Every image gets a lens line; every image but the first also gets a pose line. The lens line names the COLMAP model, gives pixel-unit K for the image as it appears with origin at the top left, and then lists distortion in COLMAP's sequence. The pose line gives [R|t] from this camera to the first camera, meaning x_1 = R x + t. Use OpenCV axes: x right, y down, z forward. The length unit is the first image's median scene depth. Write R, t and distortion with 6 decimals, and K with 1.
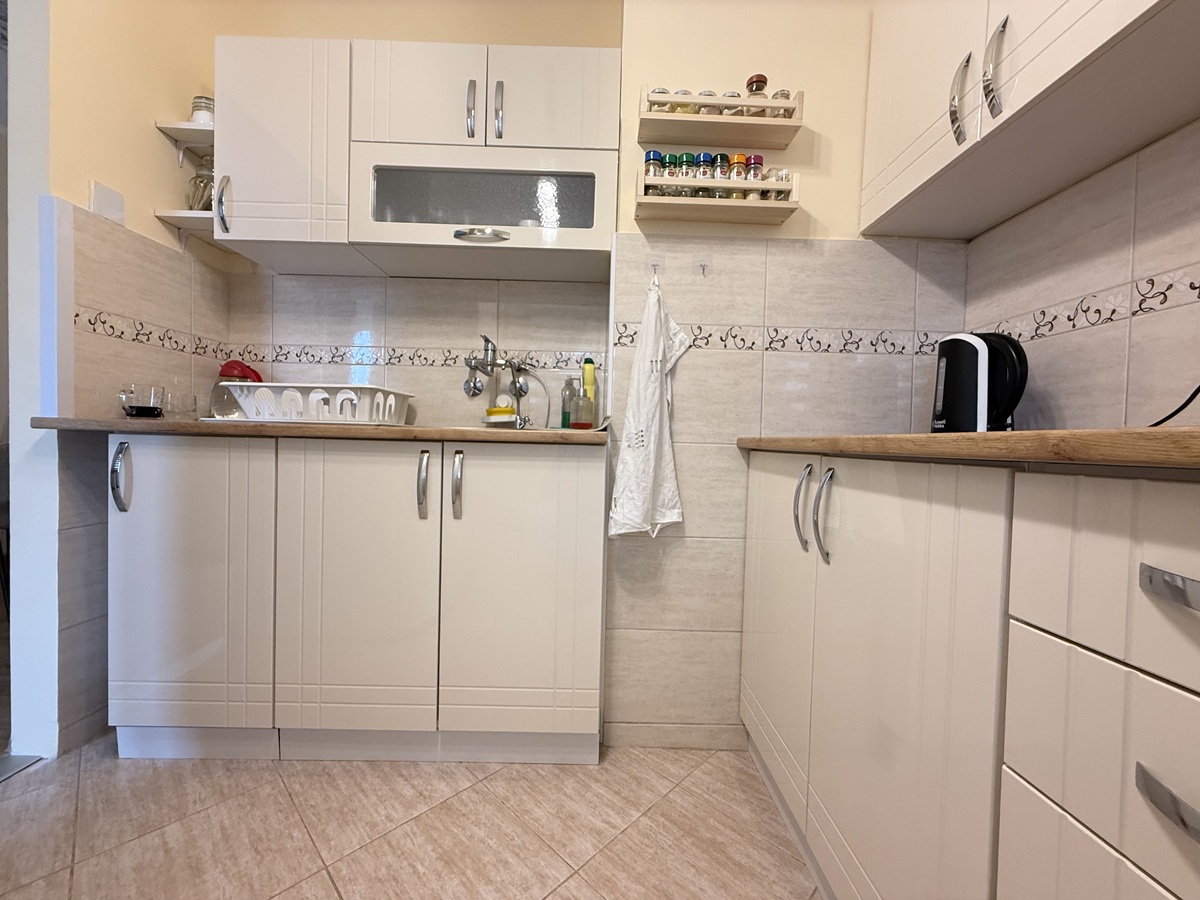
lens RADIAL K [[478.5, 0, 598.7], [0, 478.5, 451.1], [0, 0, 1]] dist [0.008698, -0.000207]
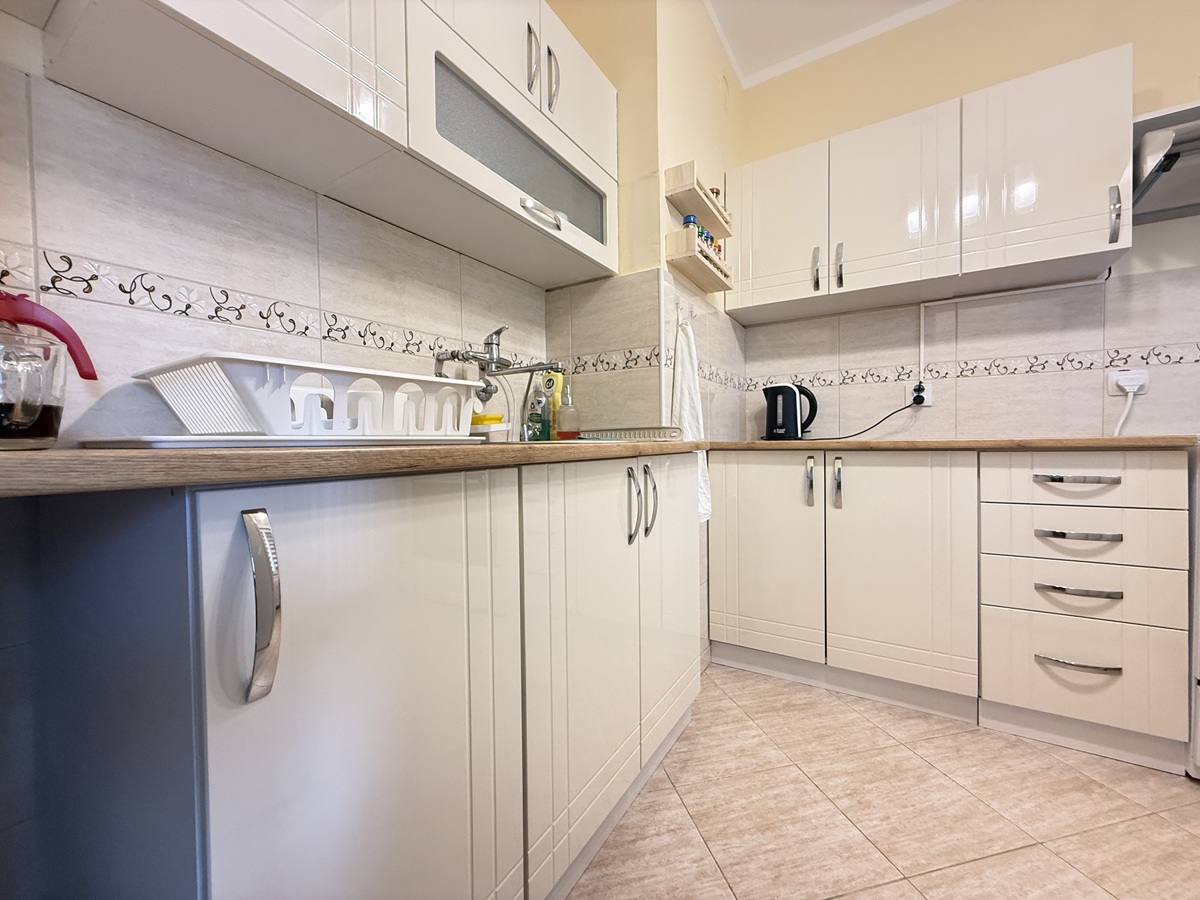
lens RADIAL K [[478.5, 0, 594.7], [0, 478.5, 451.1], [0, 0, 1]] dist [0.008698, -0.000207]
pose [[0.534114, -0.049926, 0.843937, -1.172082], [0.045334, 0.998510, 0.030380, -0.063578], [-0.844196, 0.022032, 0.535582, 0.588693]]
